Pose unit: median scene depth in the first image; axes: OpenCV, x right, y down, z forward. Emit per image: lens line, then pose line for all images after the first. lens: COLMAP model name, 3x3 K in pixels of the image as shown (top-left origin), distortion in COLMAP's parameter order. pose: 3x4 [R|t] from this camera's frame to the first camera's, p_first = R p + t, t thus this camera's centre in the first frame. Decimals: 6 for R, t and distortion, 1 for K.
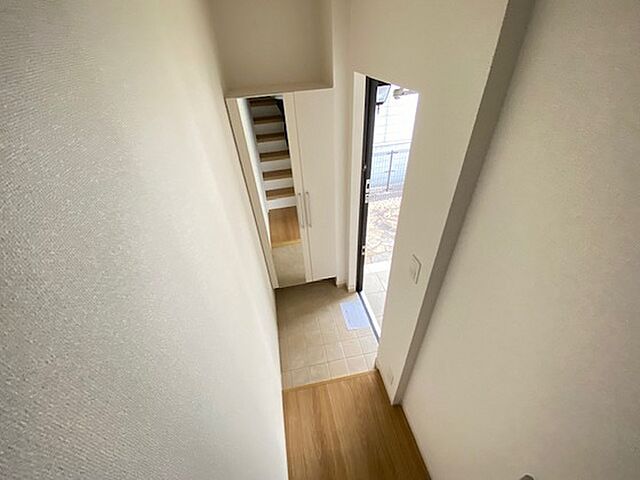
lens RADIAL K [[264.2, 0, 317.7], [0, 264.2, 239.4], [0, 0, 1]] dist [0.009021, -0.014675]
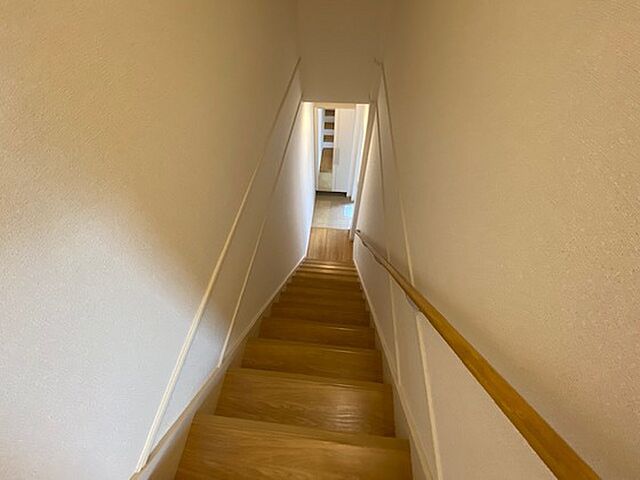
lens RADIAL K [[264.2, 0, 317.7], [0, 264.2, 239.4], [0, 0, 1]] dist [0.009021, -0.014675]
pose [[0.958721, 0.251024, -0.133573, 0.219752], [-0.213031, 0.945224, 0.247326, 0.033495], [0.188341, -0.208661, 0.959681, -1.059833]]
